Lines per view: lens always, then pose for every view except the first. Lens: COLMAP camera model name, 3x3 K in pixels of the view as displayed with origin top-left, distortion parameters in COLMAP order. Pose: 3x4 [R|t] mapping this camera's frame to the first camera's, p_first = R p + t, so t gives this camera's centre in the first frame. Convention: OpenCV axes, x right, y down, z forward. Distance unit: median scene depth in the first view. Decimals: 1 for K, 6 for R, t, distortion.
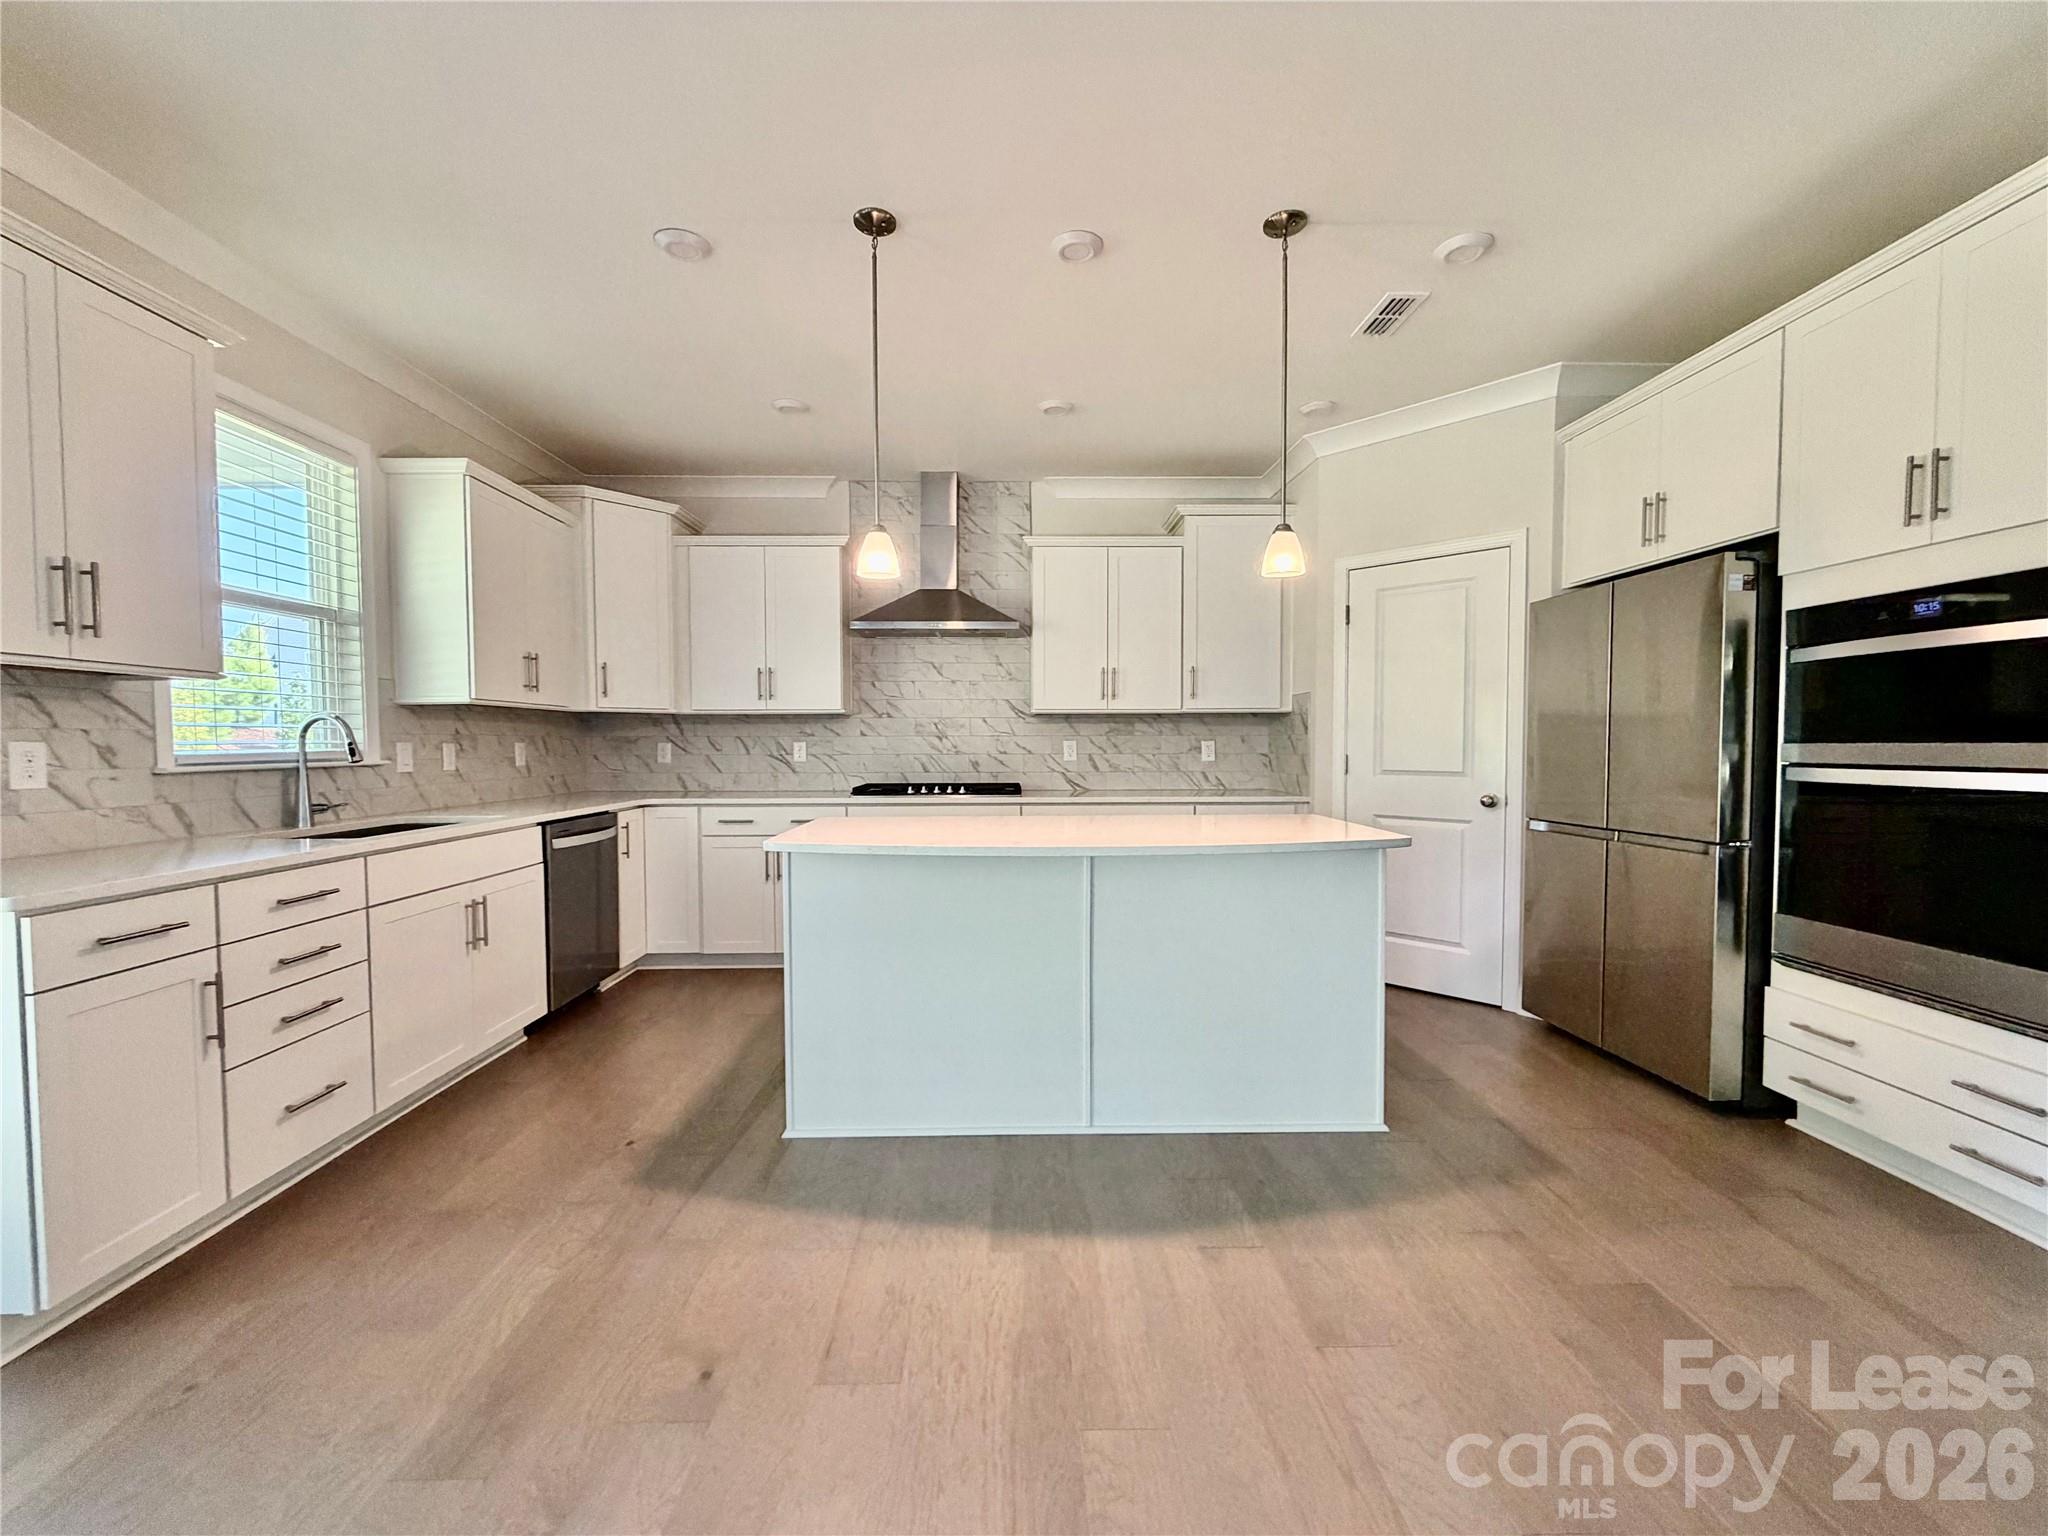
lens RADIAL K [[821.9, 0, 1027.5], [0, 821.9, 772.4], [0, 0, 1]] dist [0.003648, 0.000123]
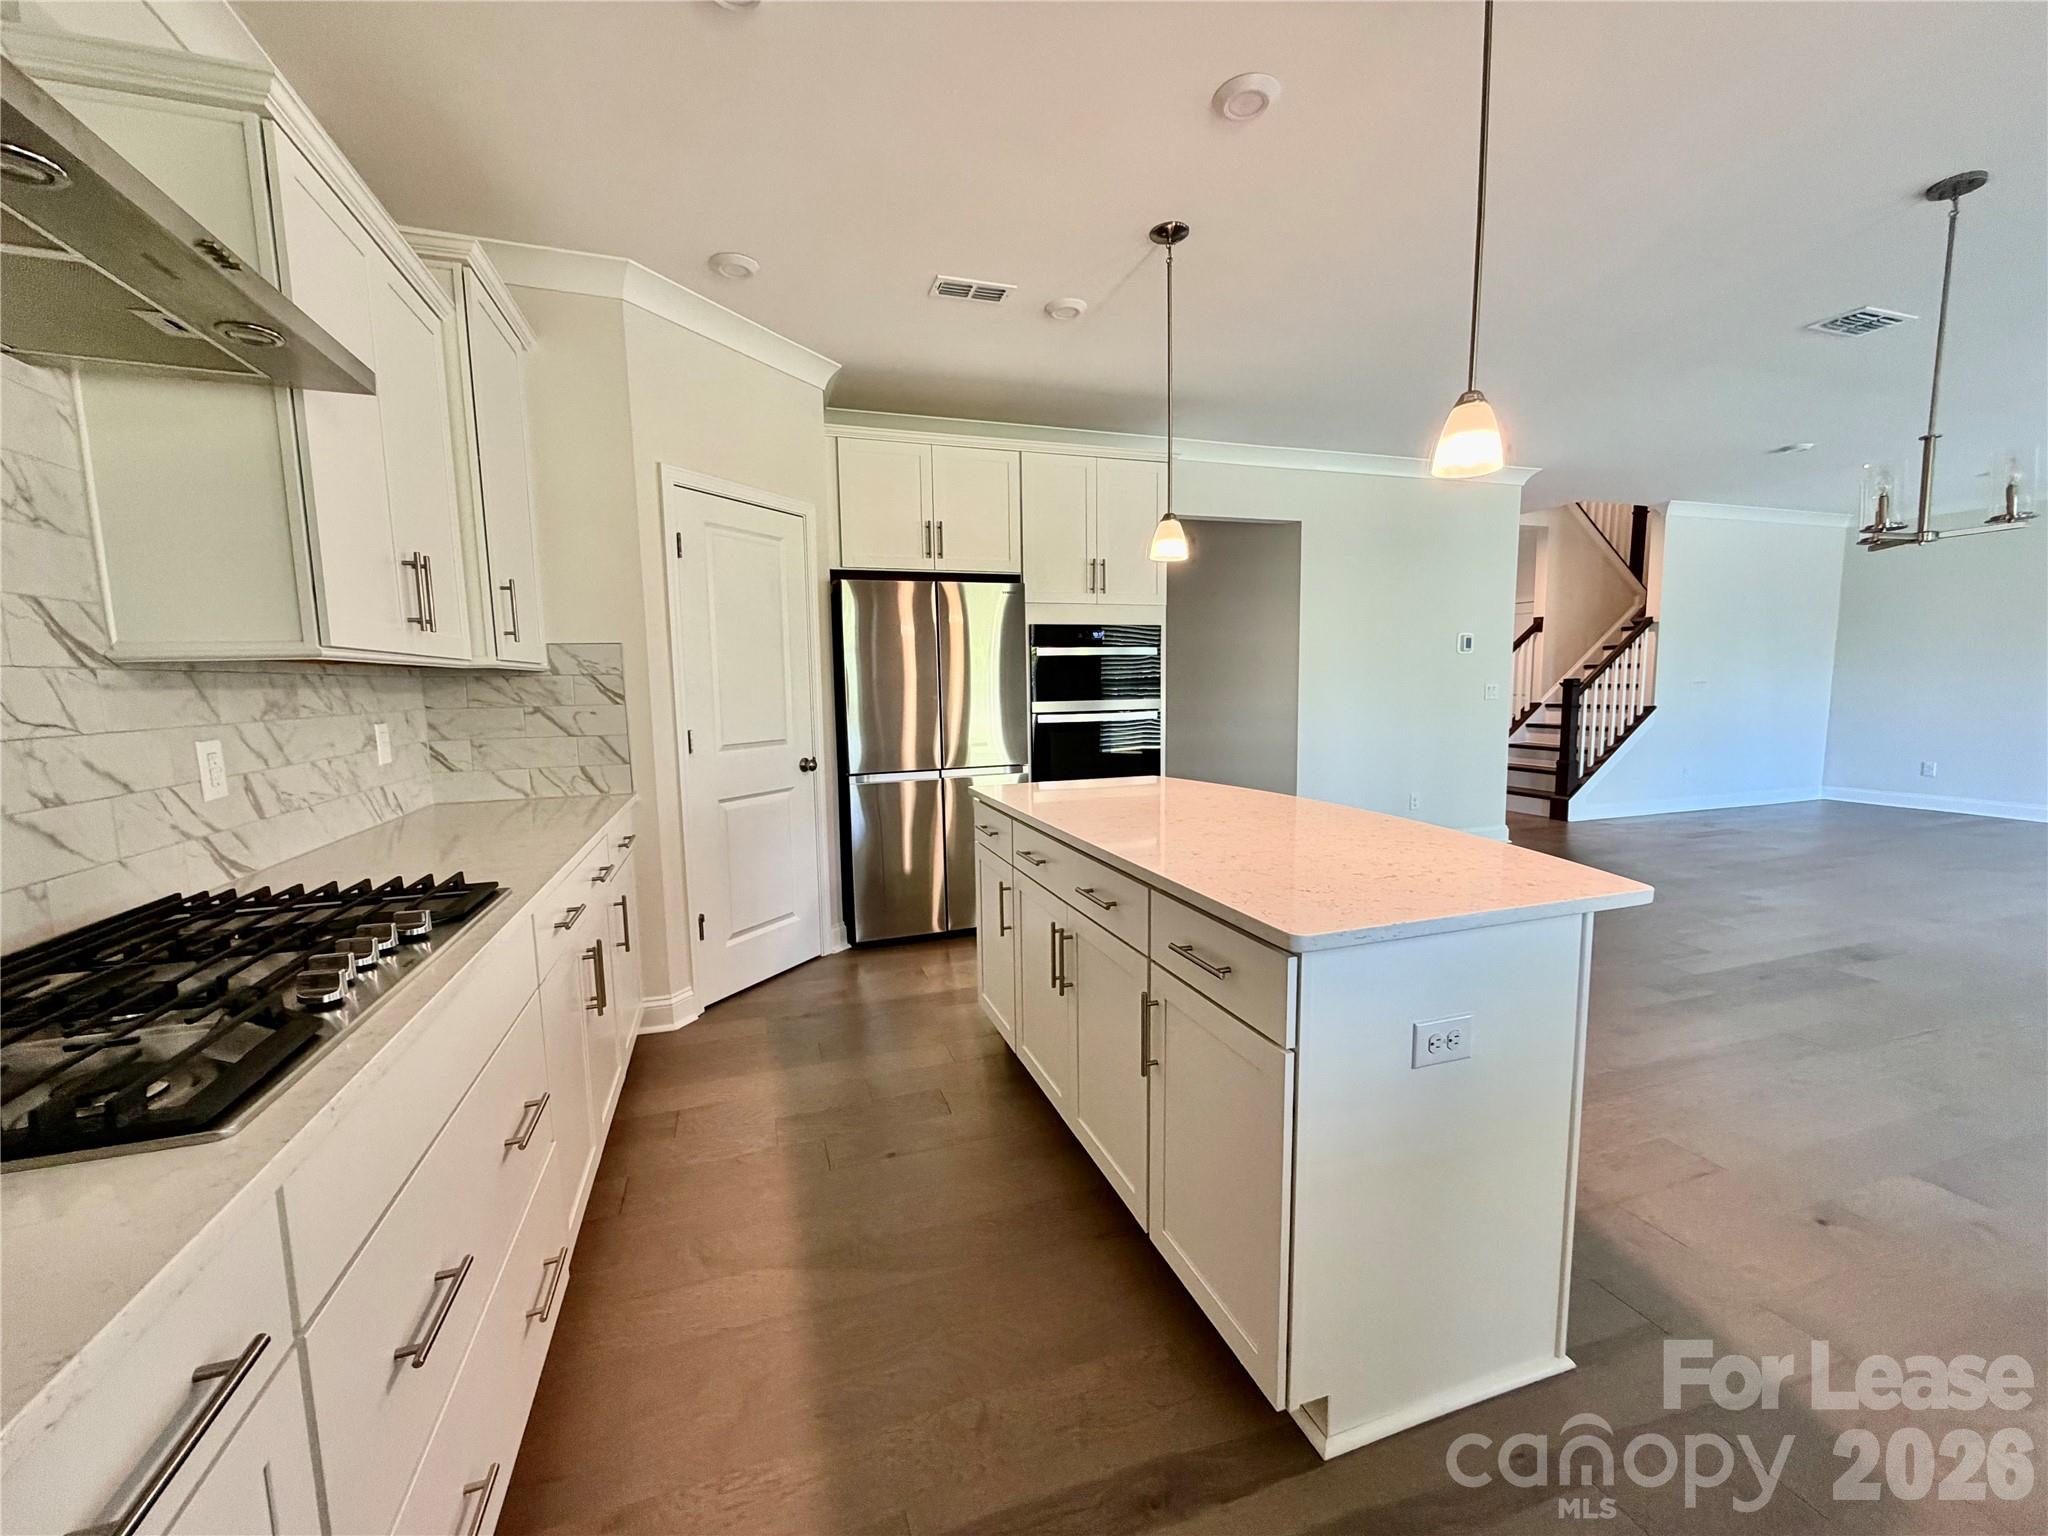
lens RADIAL K [[821.9, 0, 1029.7], [0, 821.9, 766.2], [0, 0, 1]] dist [0.003648, 0.000123]
pose [[-0.298990, -0.094415, 0.949574, -0.501240], [0.048453, 0.992308, 0.113920, -0.067535], [-0.953025, 0.080071, -0.292116, 1.050957]]
